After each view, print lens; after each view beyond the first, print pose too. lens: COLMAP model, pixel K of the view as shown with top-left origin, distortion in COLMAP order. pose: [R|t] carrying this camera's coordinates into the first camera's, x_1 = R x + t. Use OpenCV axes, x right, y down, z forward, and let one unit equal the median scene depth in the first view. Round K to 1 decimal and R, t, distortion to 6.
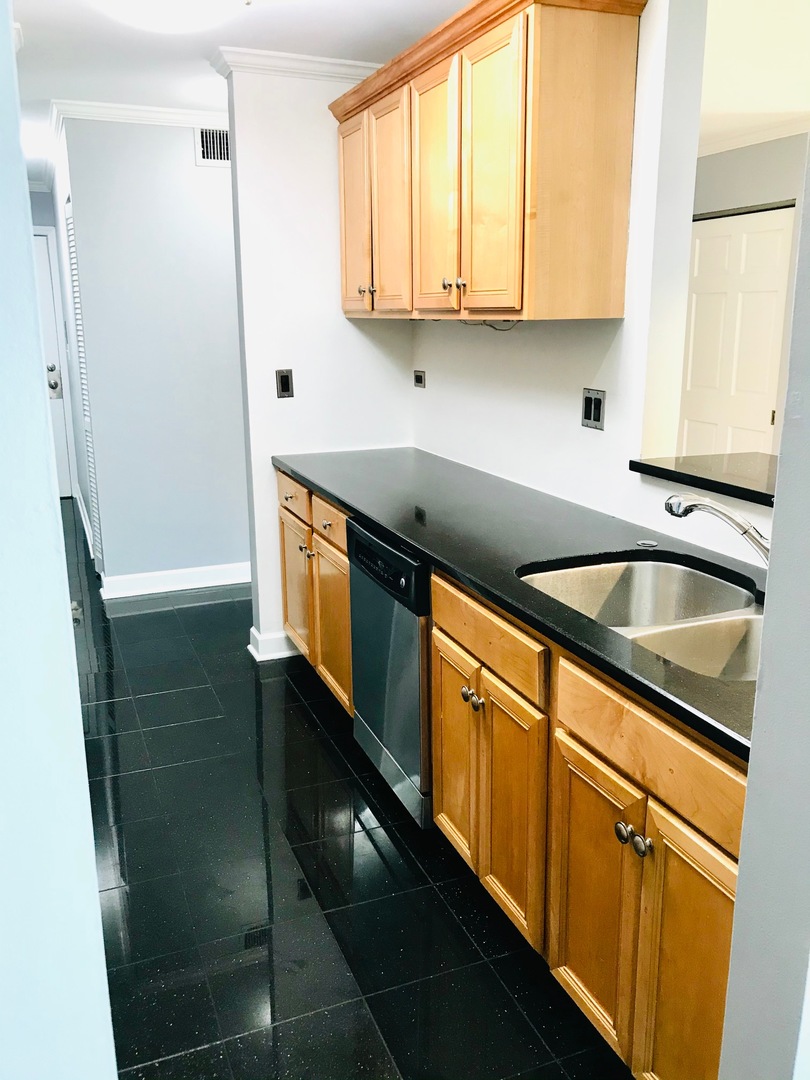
lens RADIAL K [[882.1, 0, 405.0], [0, 882.1, 540.0], [0, 0, 1]] dist [0.003760, 0.010983]
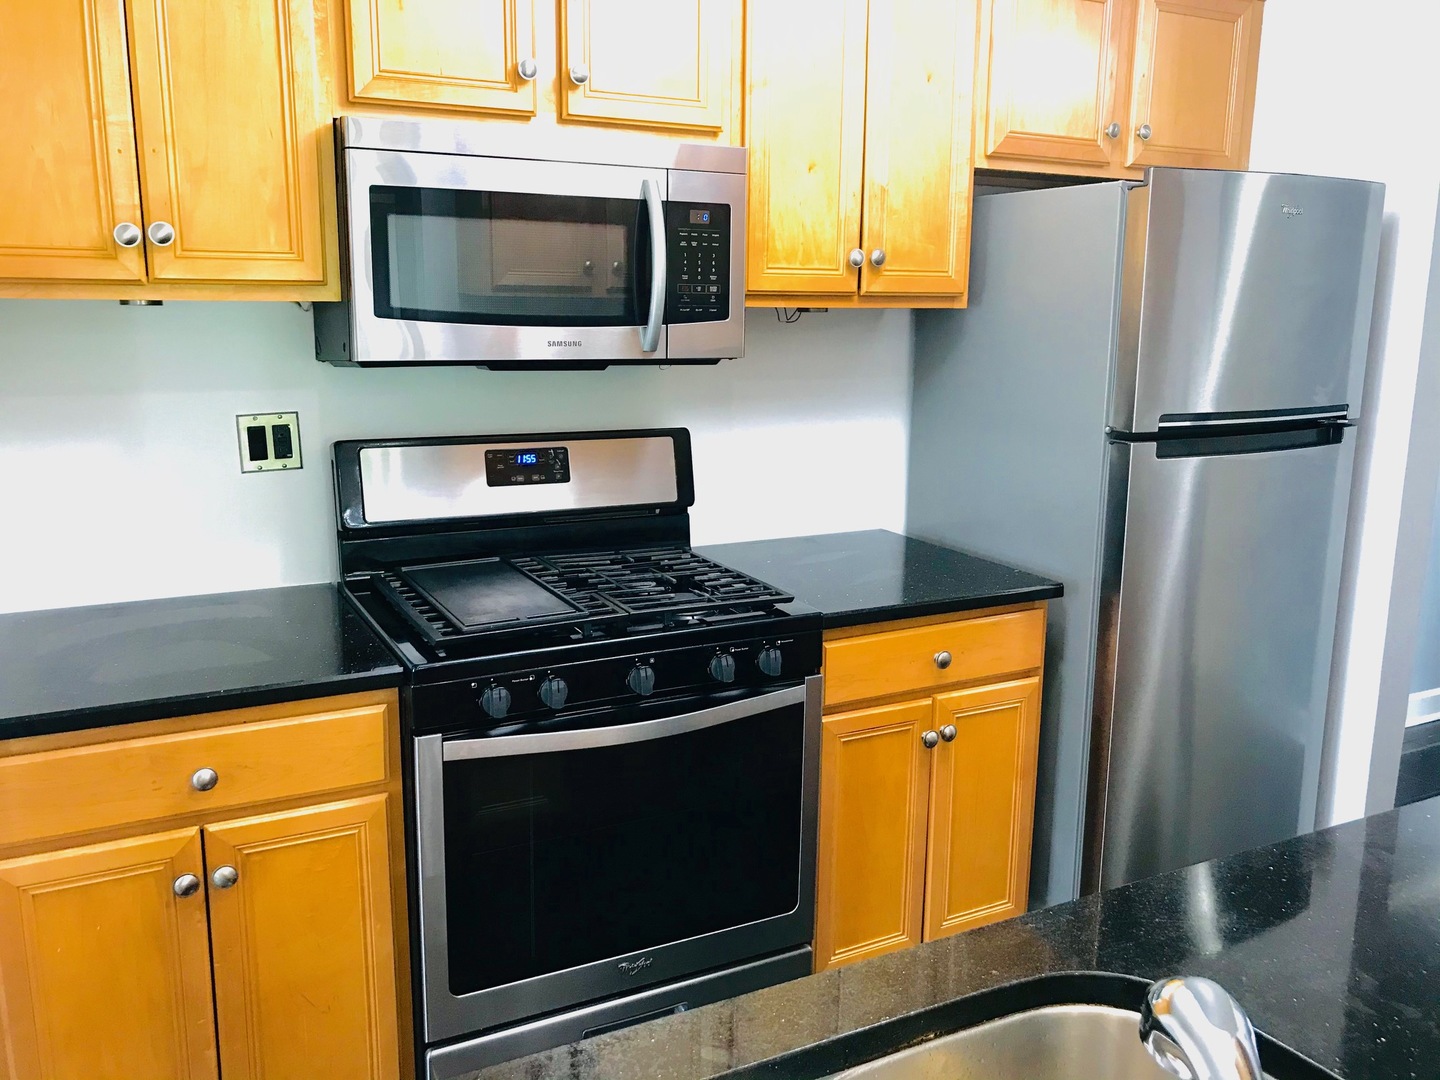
lens RADIAL K [[1176.1, 0, 700.0], [0, 1176.1, 535.8], [0, 0, 1]] dist [0.003760, 0.010983]
pose [[-0.078344, -0.178934, 0.980737, -0.683185], [0.218069, 0.956861, 0.191998, -0.195331], [-0.972784, 0.228911, -0.035944, 0.830587]]
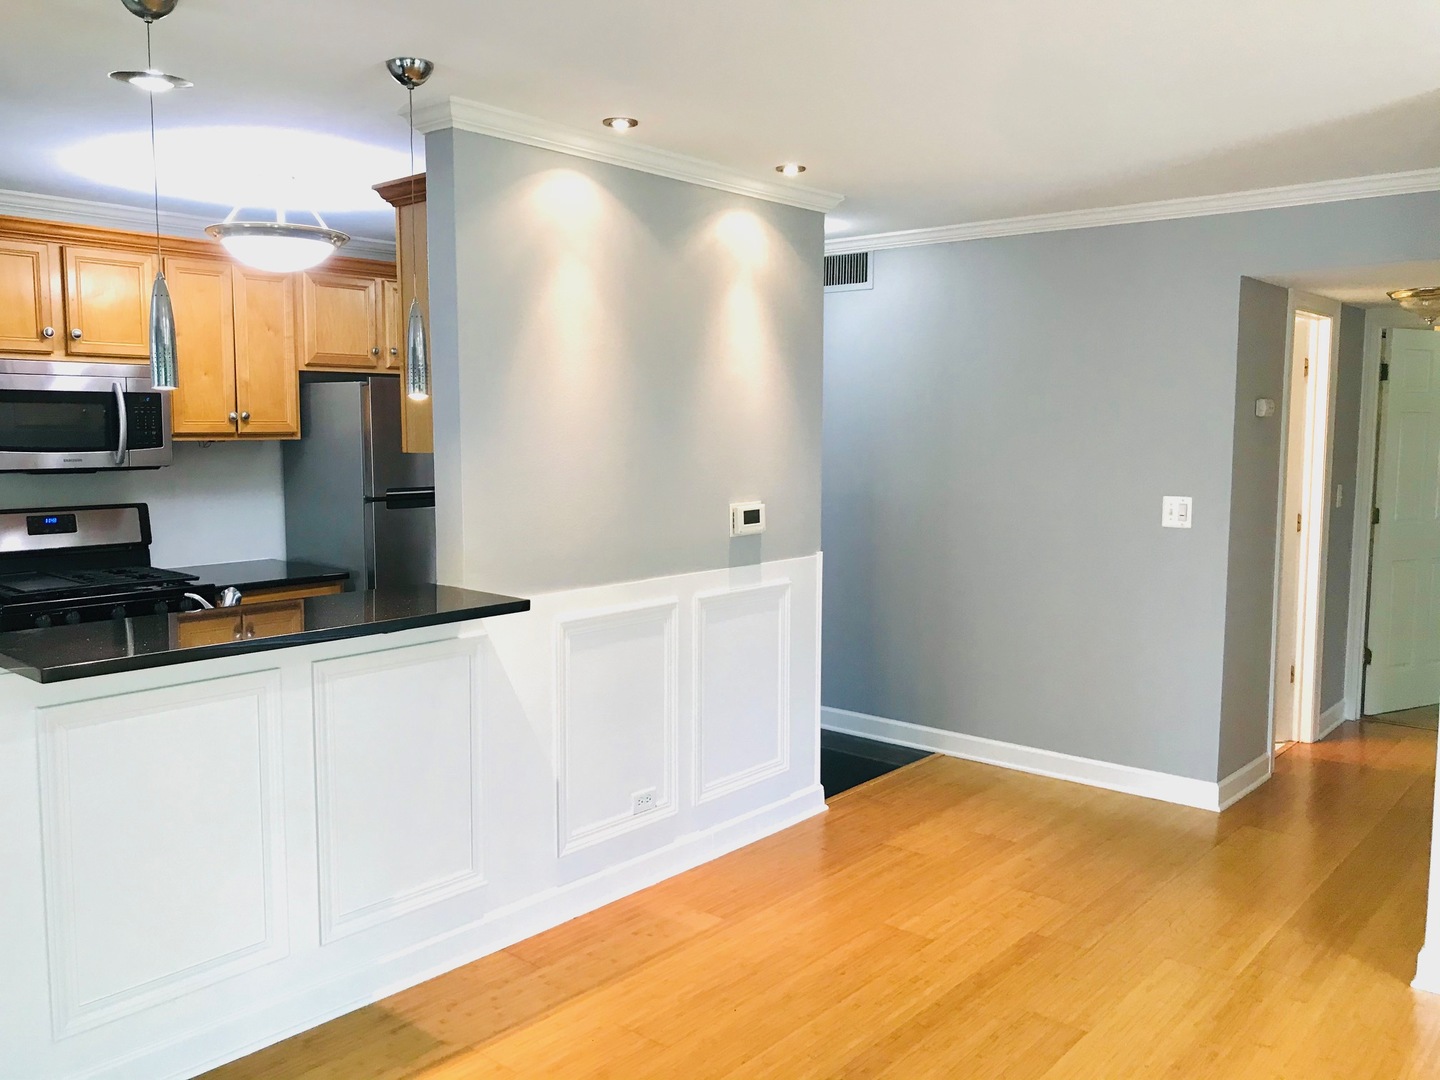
lens RADIAL K [[1176.1, 0, 700.0], [0, 1176.1, 535.8], [0, 0, 1]] dist [0.003760, 0.010983]
pose [[-0.446427, -0.078508, 0.891370, -1.518604], [0.201722, 0.961672, 0.185729, -0.210503], [-0.871786, 0.262723, -0.413479, 0.810854]]
